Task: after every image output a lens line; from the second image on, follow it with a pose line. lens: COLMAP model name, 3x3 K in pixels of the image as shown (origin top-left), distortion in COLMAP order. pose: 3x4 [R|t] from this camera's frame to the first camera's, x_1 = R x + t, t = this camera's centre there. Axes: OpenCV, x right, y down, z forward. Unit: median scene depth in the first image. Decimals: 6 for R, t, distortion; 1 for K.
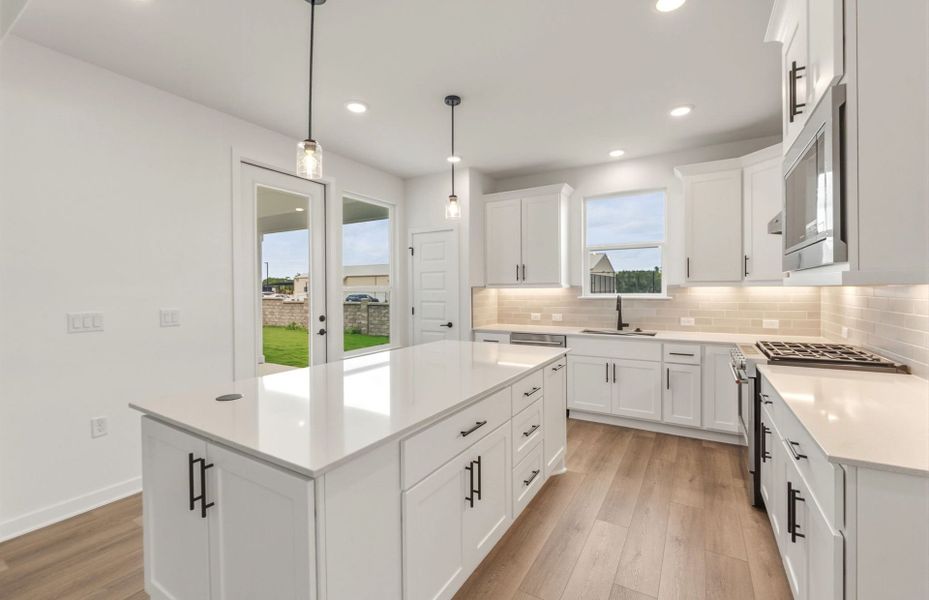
lens RADIAL K [[386.8, 0, 465.6], [0, 386.8, 297.0], [0, 0, 1]] dist [-0.008782, 0.001459]
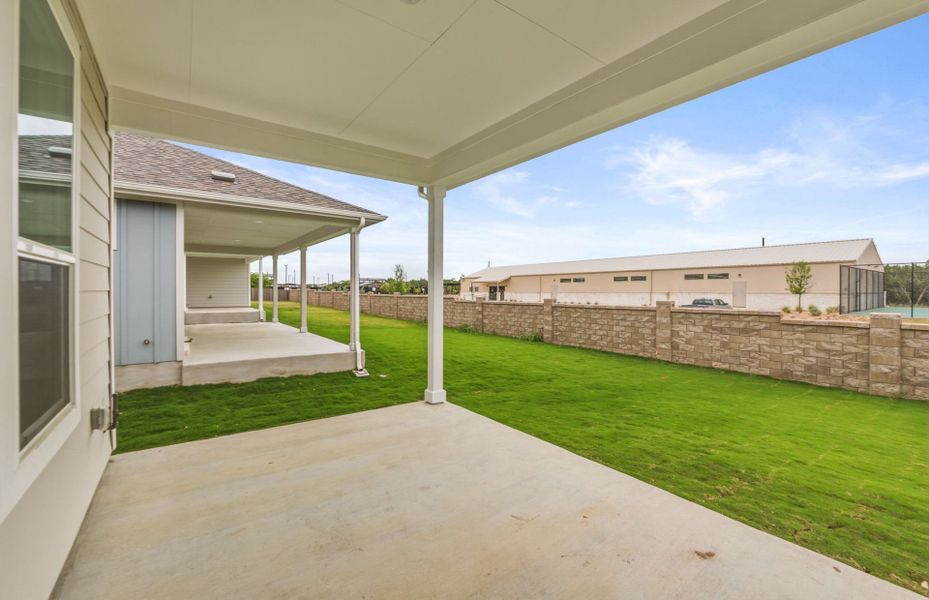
lens RADIAL K [[386.8, 0, 464.3], [0, 386.8, 295.5], [0, 0, 1]] dist [-0.008782, 0.001459]
pose [[0.920222, 0.008891, -0.391295, -0.107371], [-0.011494, 0.999925, -0.004310, 0.003644], [0.391227, 0.008463, 0.920255, 0.188546]]
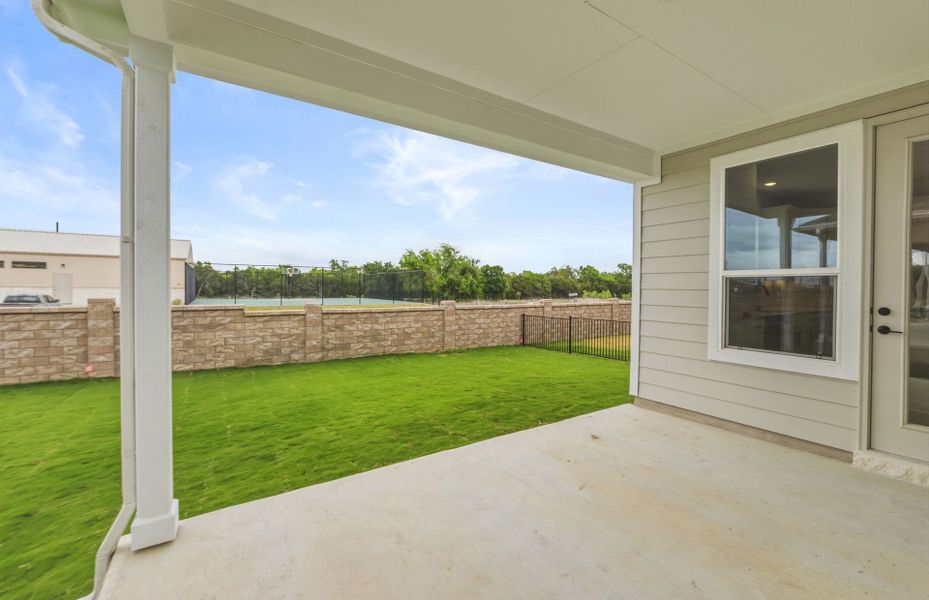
lens RADIAL K [[386.8, 0, 472.2], [0, 386.8, 293.0], [0, 0, 1]] dist [-0.008782, 0.001459]
pose [[0.436946, -0.002968, 0.899483, -0.273933], [0.006857, 0.999976, -0.000031, 0.002560], [-0.899462, 0.006182, 0.436956, 0.278191]]
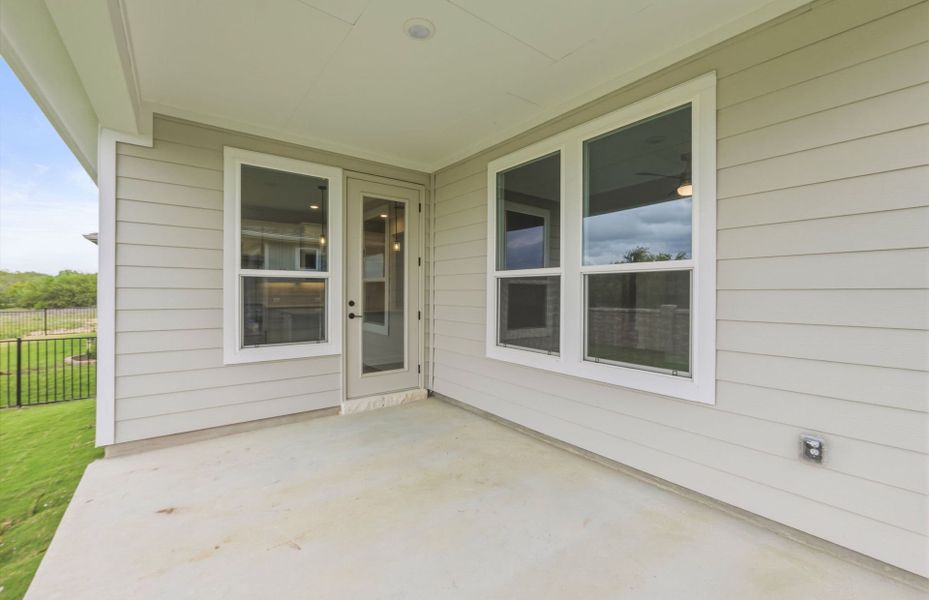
lens RADIAL K [[386.8, 0, 465.8], [0, 386.8, 294.0], [0, 0, 1]] dist [-0.008782, 0.001459]
pose [[-0.924920, -0.001061, 0.380160, -0.217773], [0.006238, 0.999819, 0.017966, 0.001668], [-0.380110, 0.018988, -0.924746, 0.378653]]
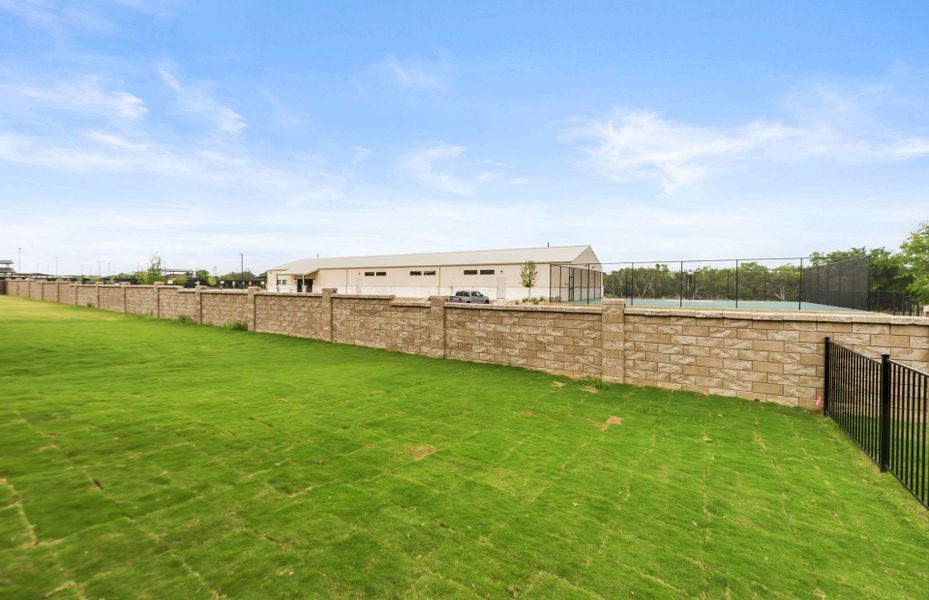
lens RADIAL K [[386.8, 0, 456.7], [0, 386.8, 296.5], [0, 0, 1]] dist [-0.008782, 0.001459]
pose [[0.999424, 0.012691, -0.031465, 0.196949], [-0.012500, 0.999902, 0.006270, 0.013717], [0.031541, -0.005873, 0.999485, 0.200059]]
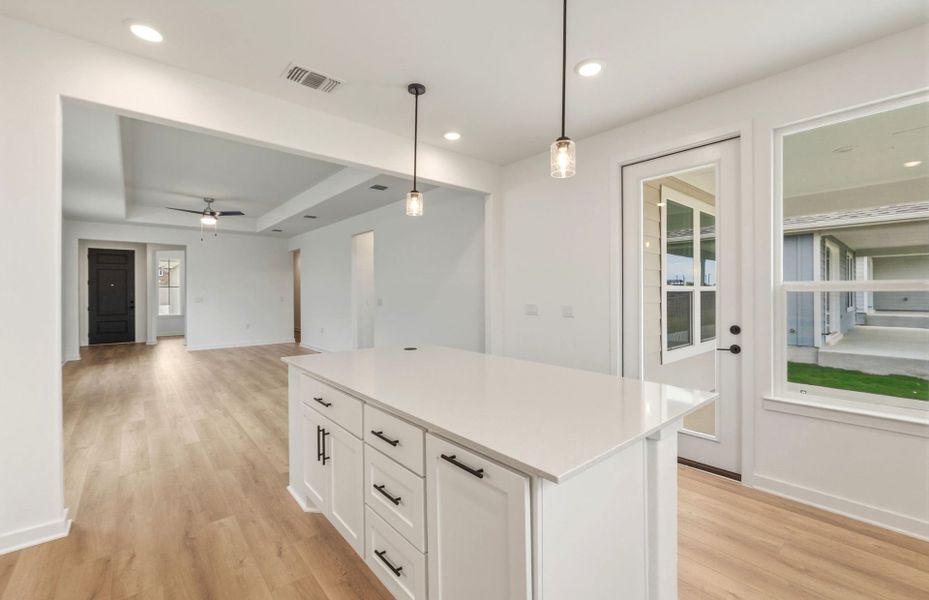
lens RADIAL K [[386.8, 0, 470.3], [0, 386.8, 294.0], [0, 0, 1]] dist [-0.008782, 0.001459]
pose [[-0.312259, 0.006285, -0.949976, 0.088246], [-0.005766, 0.999947, 0.008511, -0.002638], [0.949979, 0.008135, -0.312207, 0.152870]]
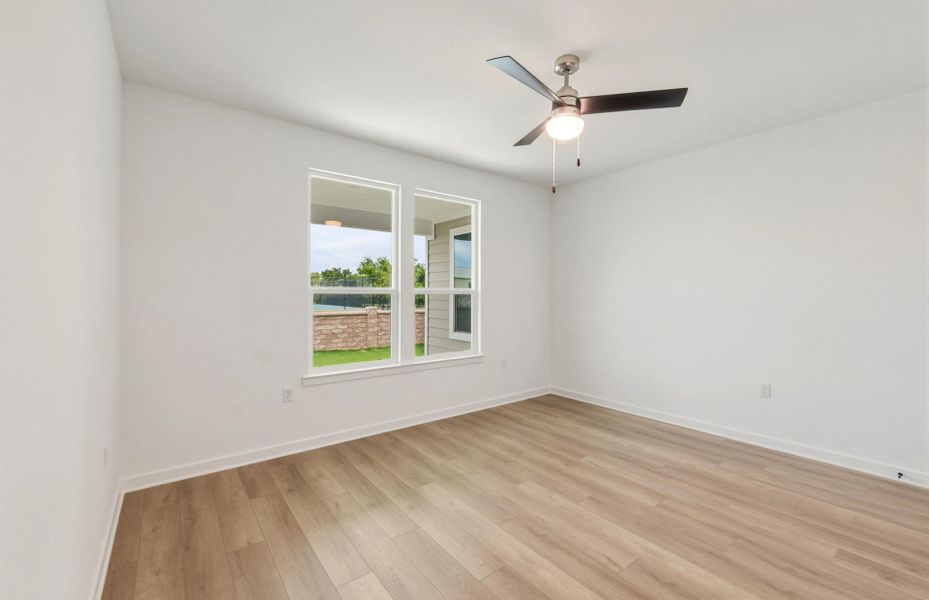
lens RADIAL K [[386.8, 0, 469.2], [0, 386.8, 294.2], [0, 0, 1]] dist [-0.008782, 0.001459]
pose [[0.368714, 0.007615, 0.929512, -0.373240], [0.007916, 0.999904, -0.011331, 0.000067], [-0.929509, 0.011536, 0.368618, 0.106323]]
